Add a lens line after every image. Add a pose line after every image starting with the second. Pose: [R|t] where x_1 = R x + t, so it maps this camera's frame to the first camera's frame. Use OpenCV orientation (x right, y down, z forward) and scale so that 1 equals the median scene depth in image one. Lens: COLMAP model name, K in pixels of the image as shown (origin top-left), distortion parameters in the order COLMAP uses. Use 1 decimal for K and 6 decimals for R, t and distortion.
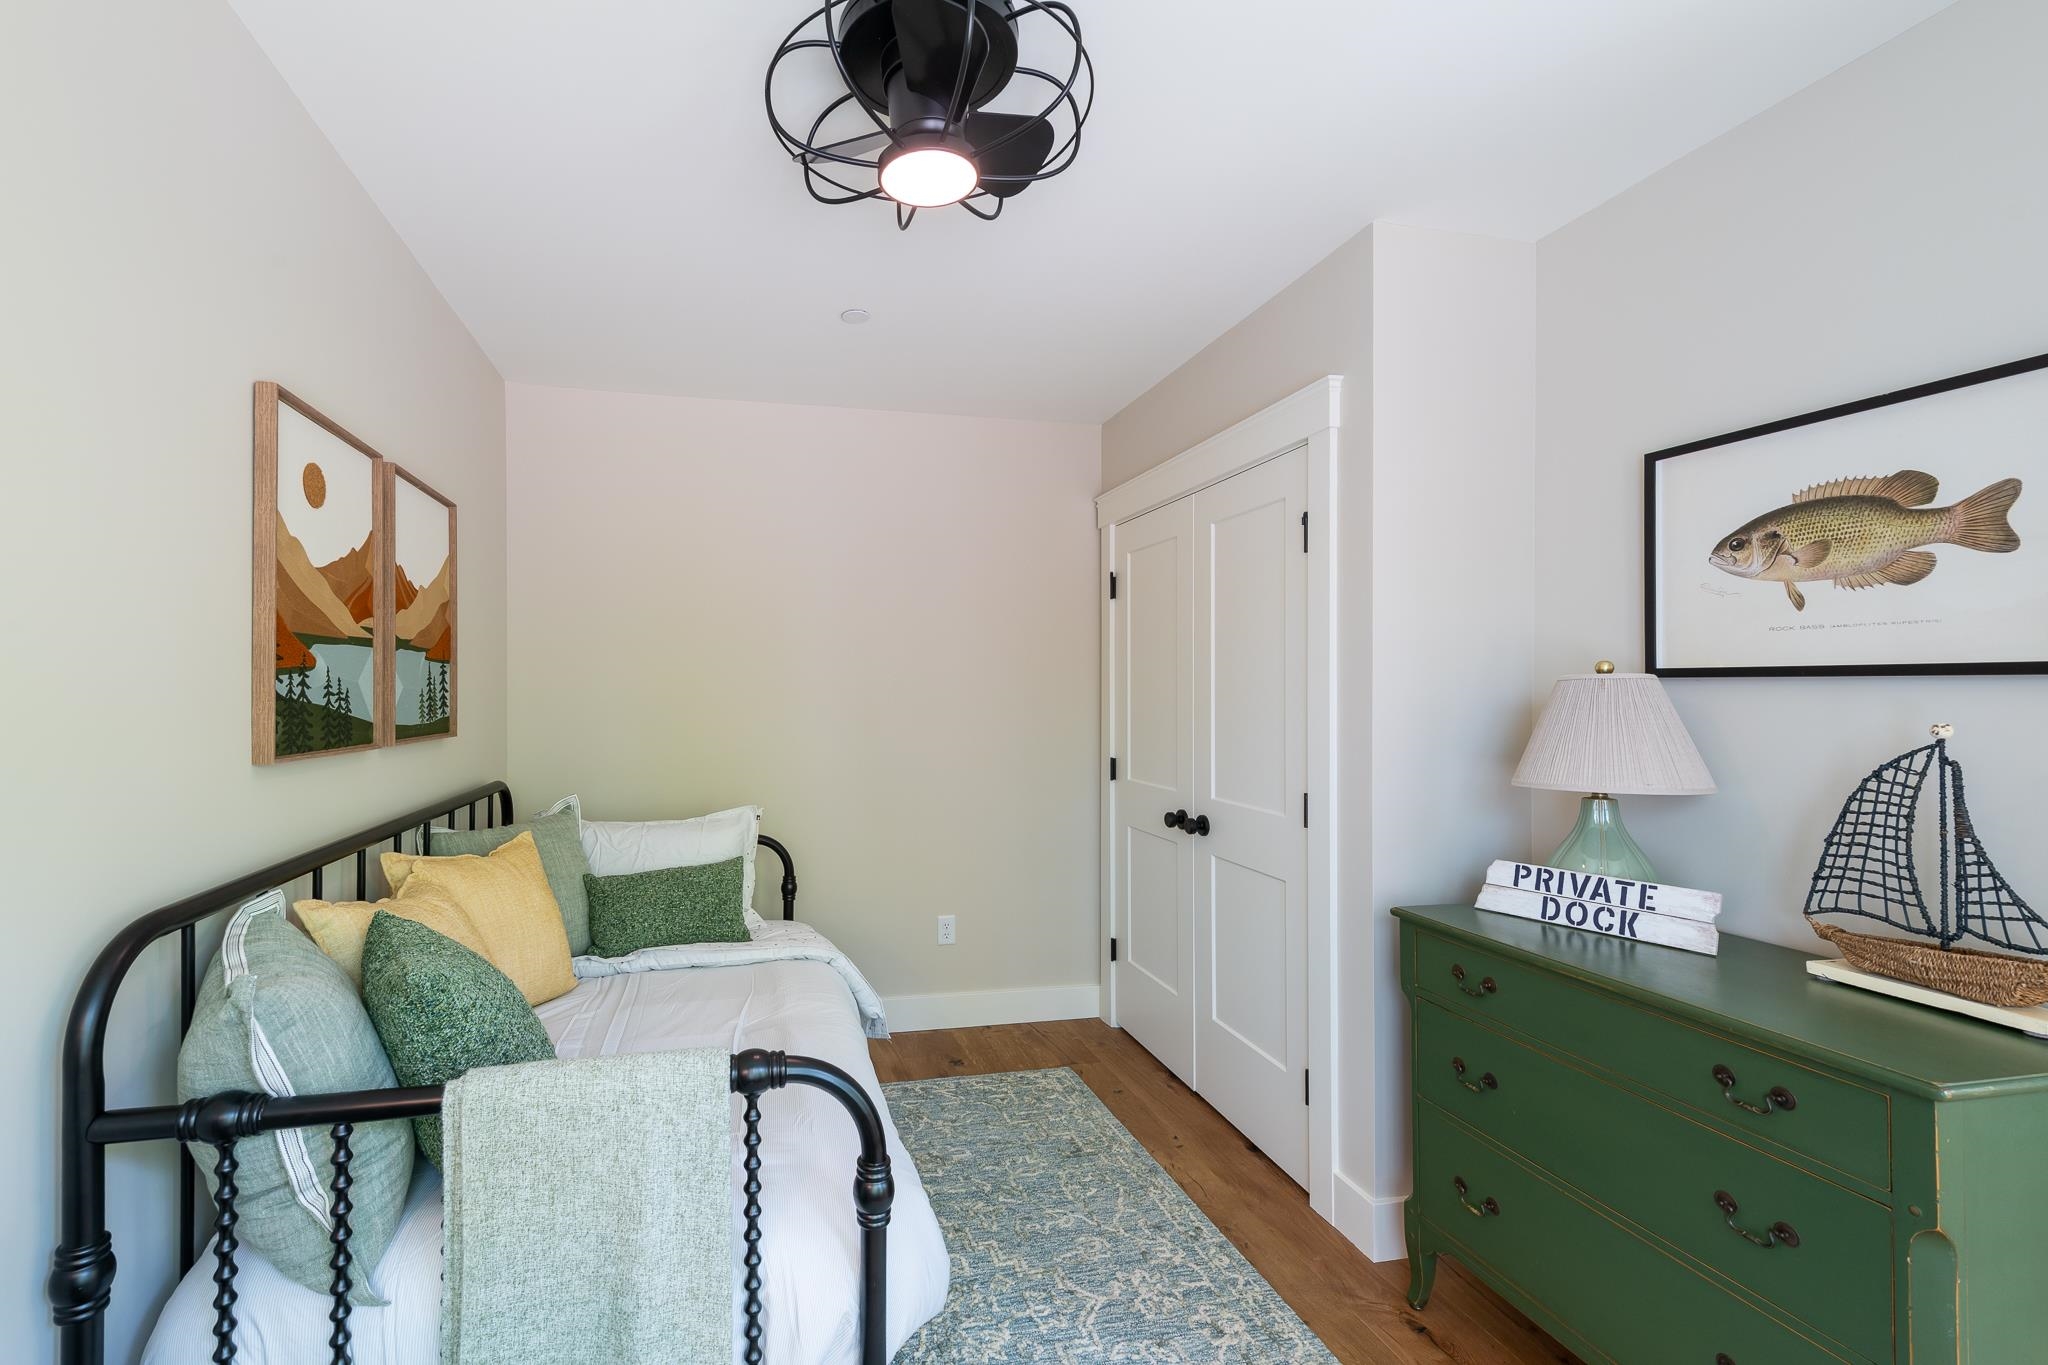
lens RADIAL K [[866.1, 0, 1024.0], [0, 866.1, 682.5], [0, 0, 1]] dist [0.001296, 0.000071]
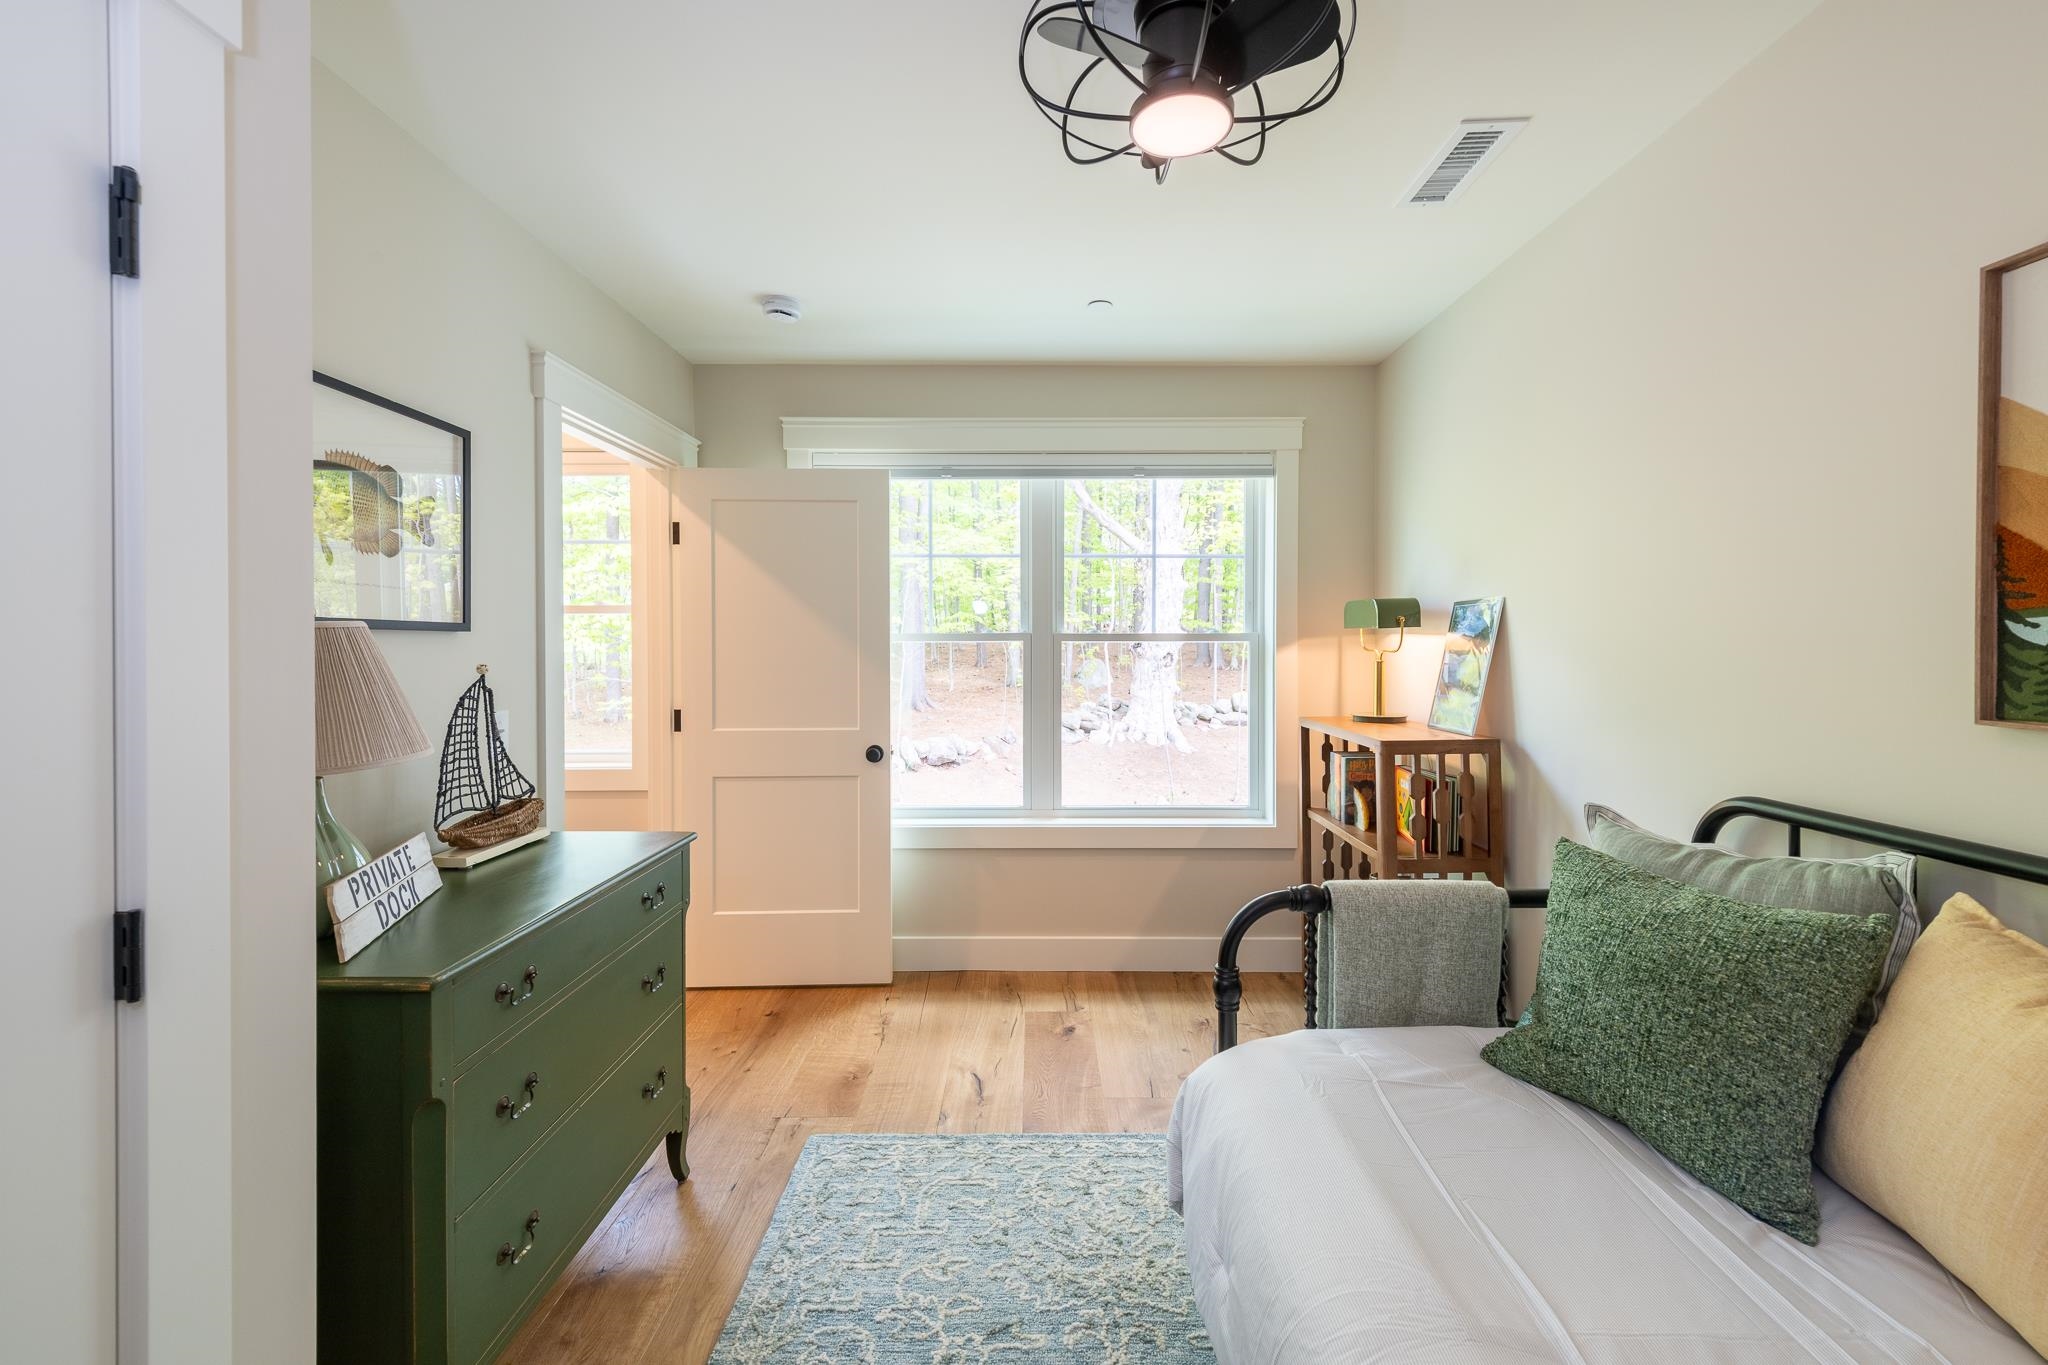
lens RADIAL K [[866.1, 0, 1024.0], [0, 866.1, 682.5], [0, 0, 1]] dist [0.001296, 0.000071]
pose [[-0.949885, -0.013503, 0.312308, -0.201627], [-0.002365, 0.999349, 0.036013, 0.018084], [-0.312591, 0.033469, -0.949298, 1.580088]]
